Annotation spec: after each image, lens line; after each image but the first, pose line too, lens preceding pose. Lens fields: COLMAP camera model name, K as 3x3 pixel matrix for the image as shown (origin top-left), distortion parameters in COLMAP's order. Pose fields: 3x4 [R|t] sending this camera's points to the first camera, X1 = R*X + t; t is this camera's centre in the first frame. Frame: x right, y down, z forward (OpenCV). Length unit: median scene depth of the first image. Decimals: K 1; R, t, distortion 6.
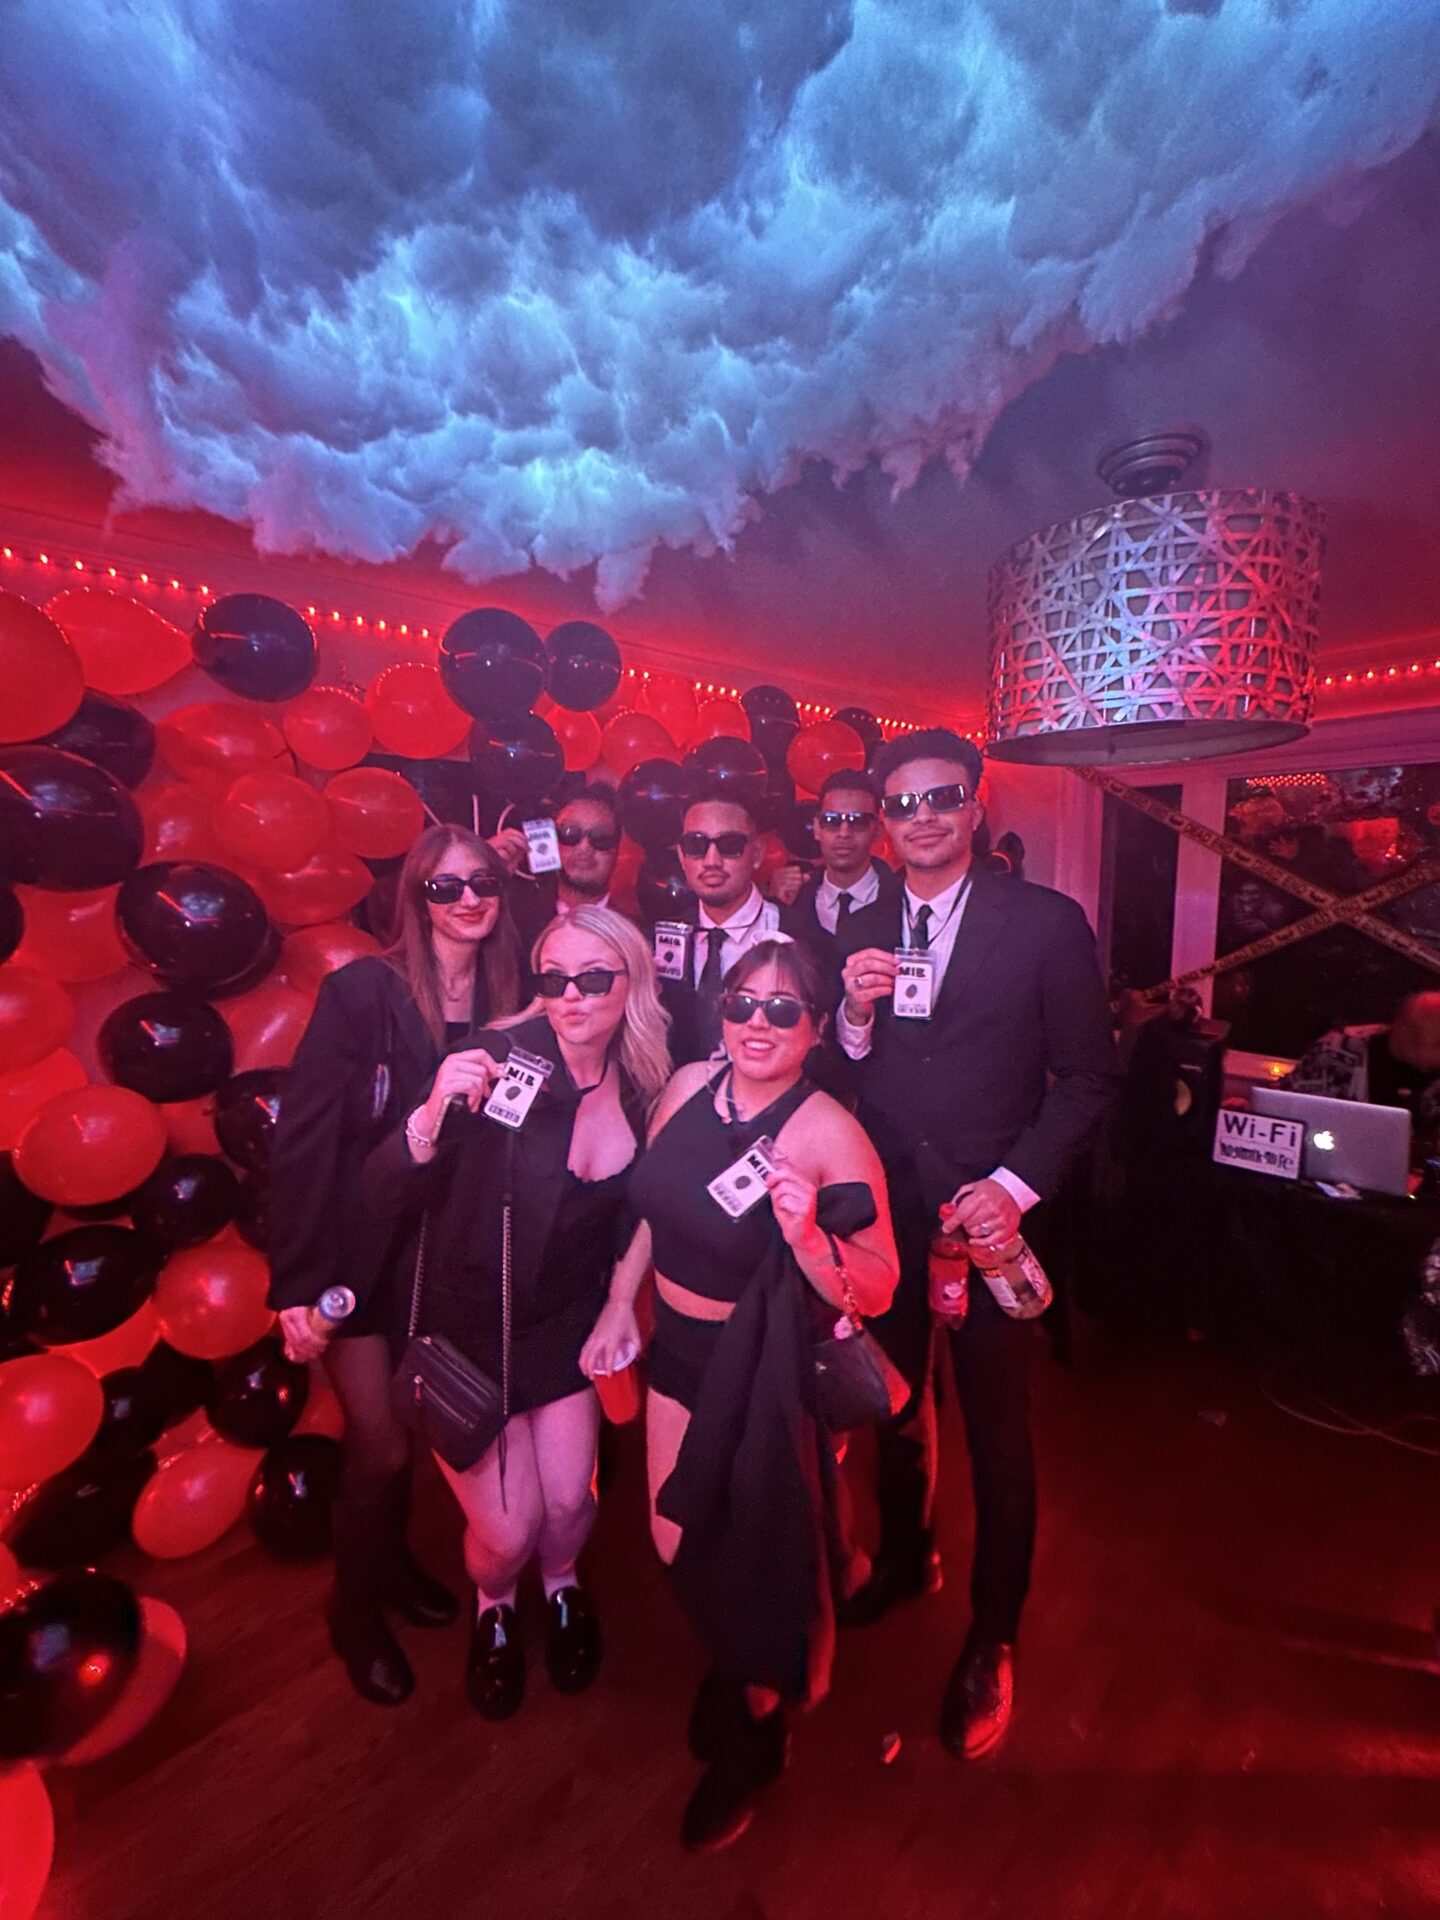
lens RADIAL K [[770.1, 0, 716.2], [0, 770.1, 964.8], [0, 0, 1]] dist [0.012475, -0.000505]
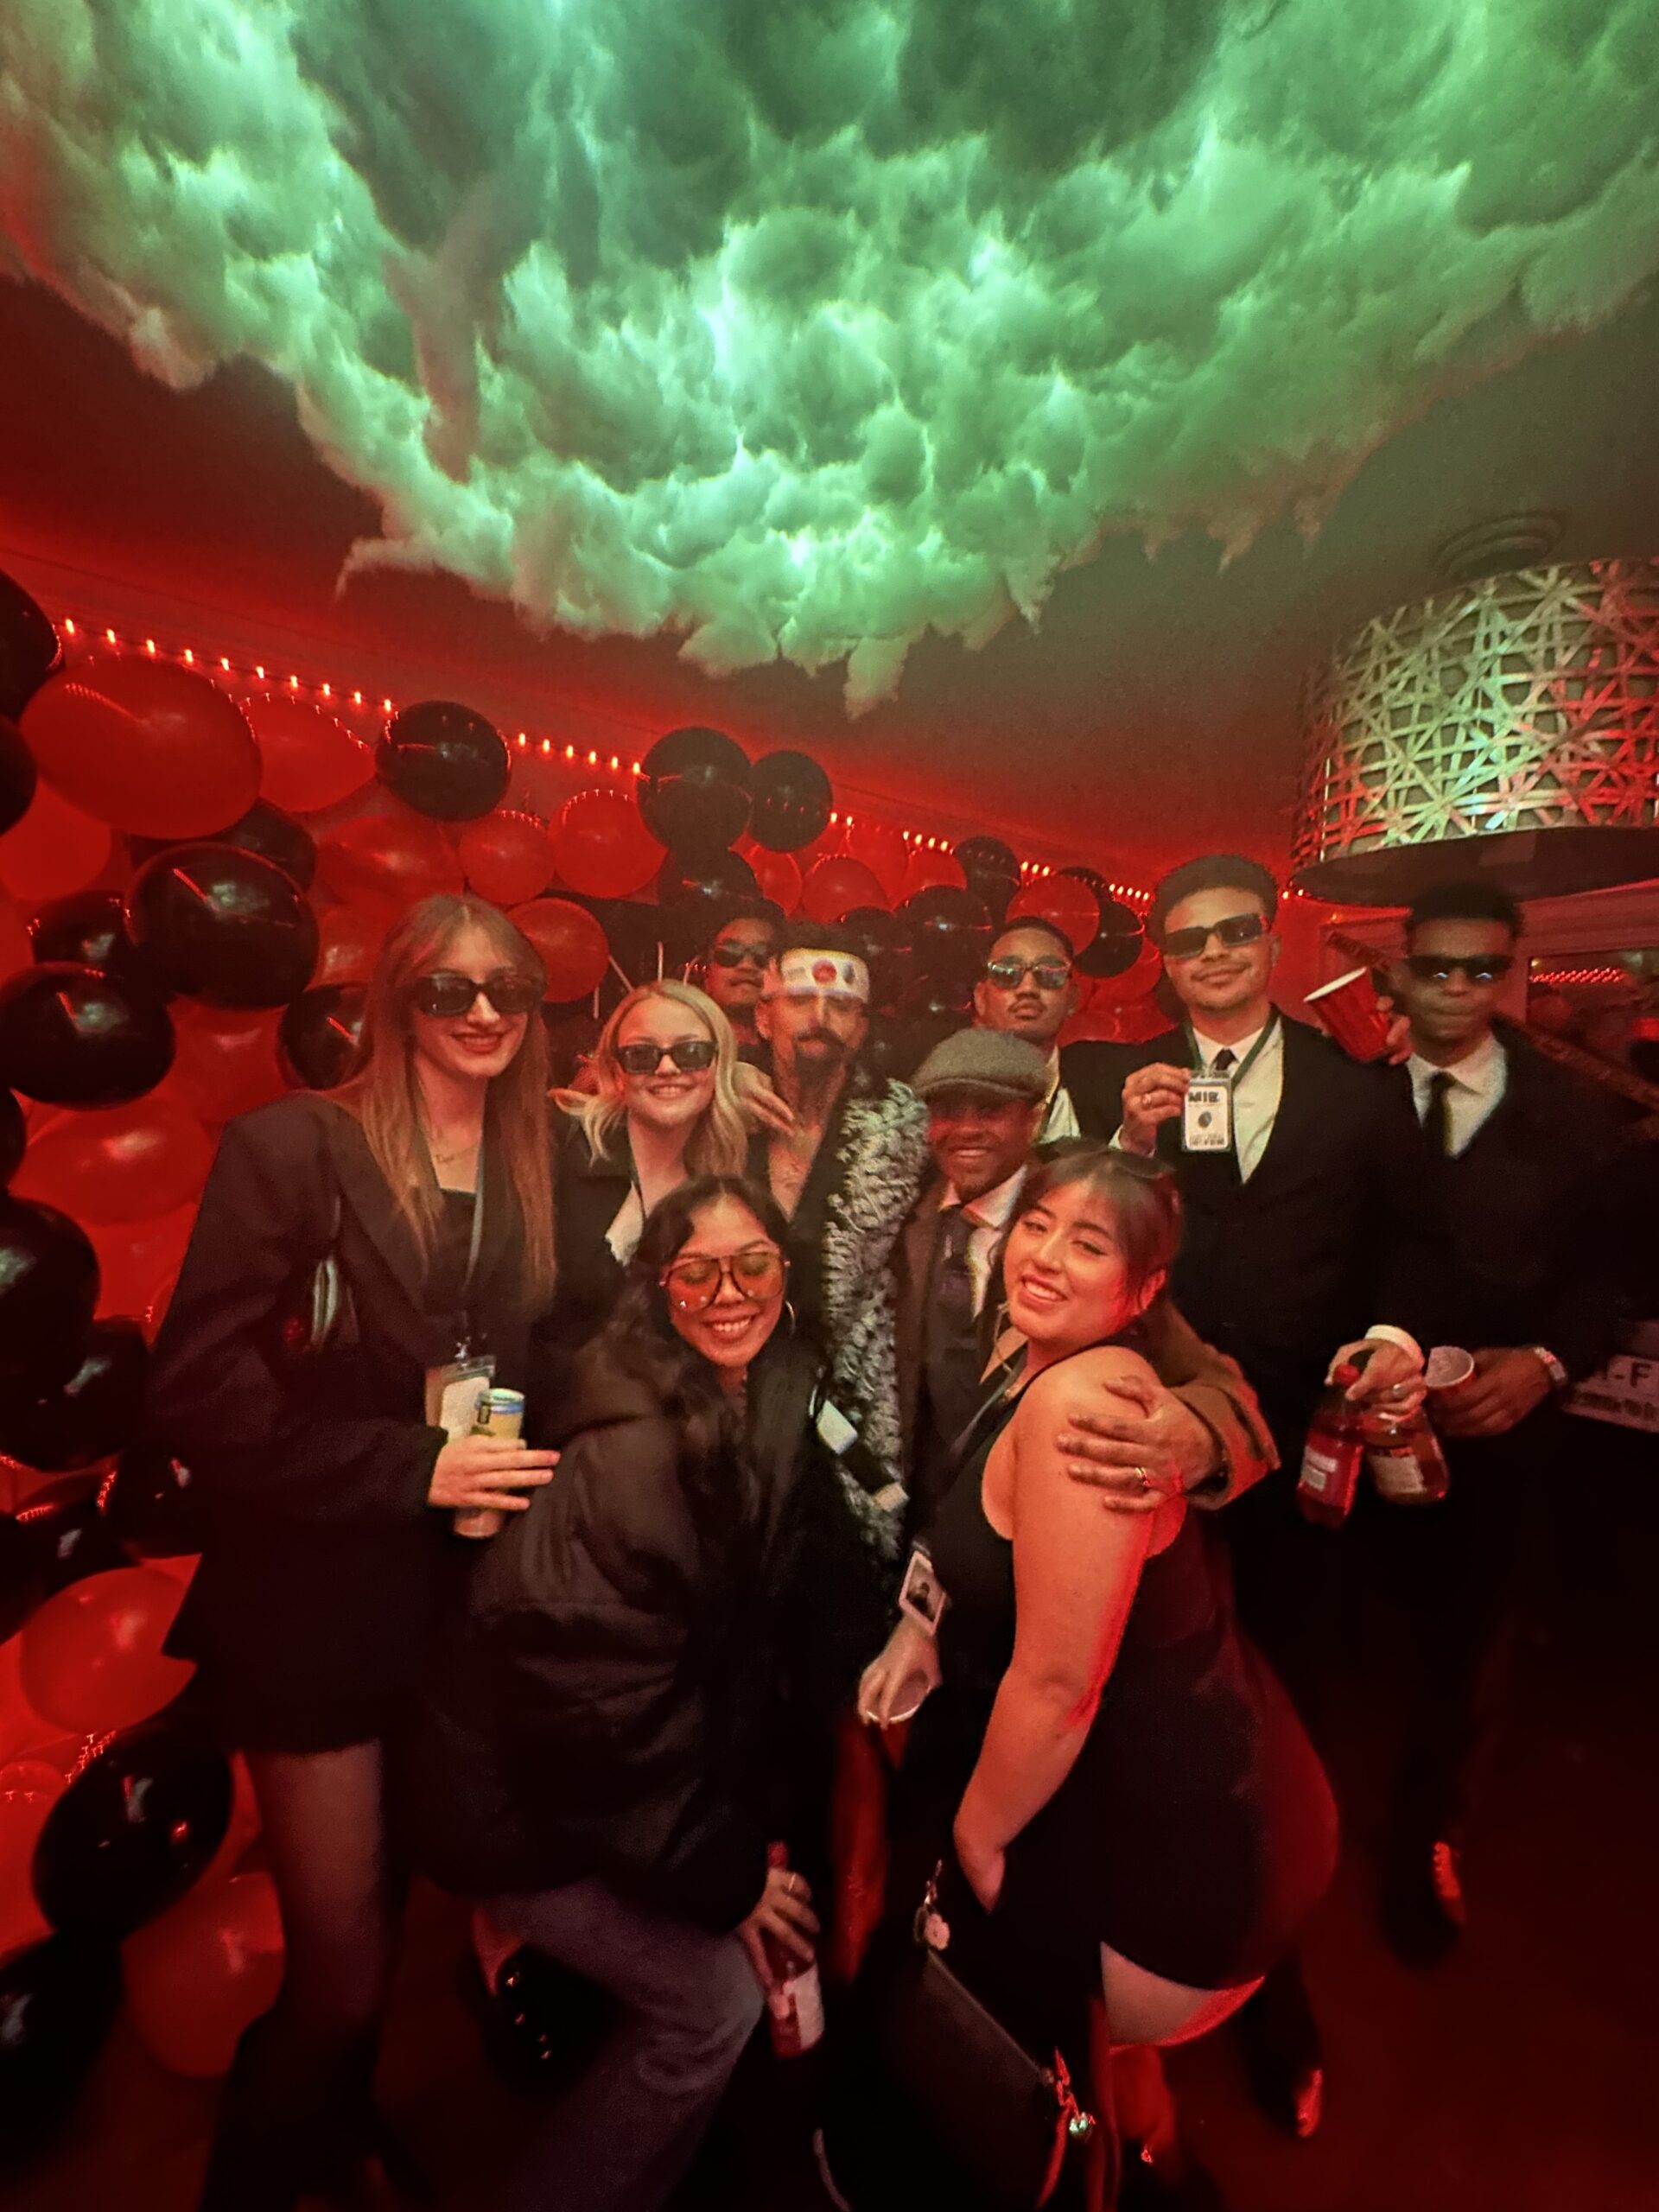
lens RADIAL K [[887.2, 0, 833.2], [0, 887.2, 1107.0], [0, 0, 1]] dist [0.012475, -0.000505]
pose [[0.998518, 0.032023, -0.043994, -0.135721], [-0.035588, 0.995931, -0.082796, 0.087839], [0.041164, 0.084239, 0.995595, 0.046031]]
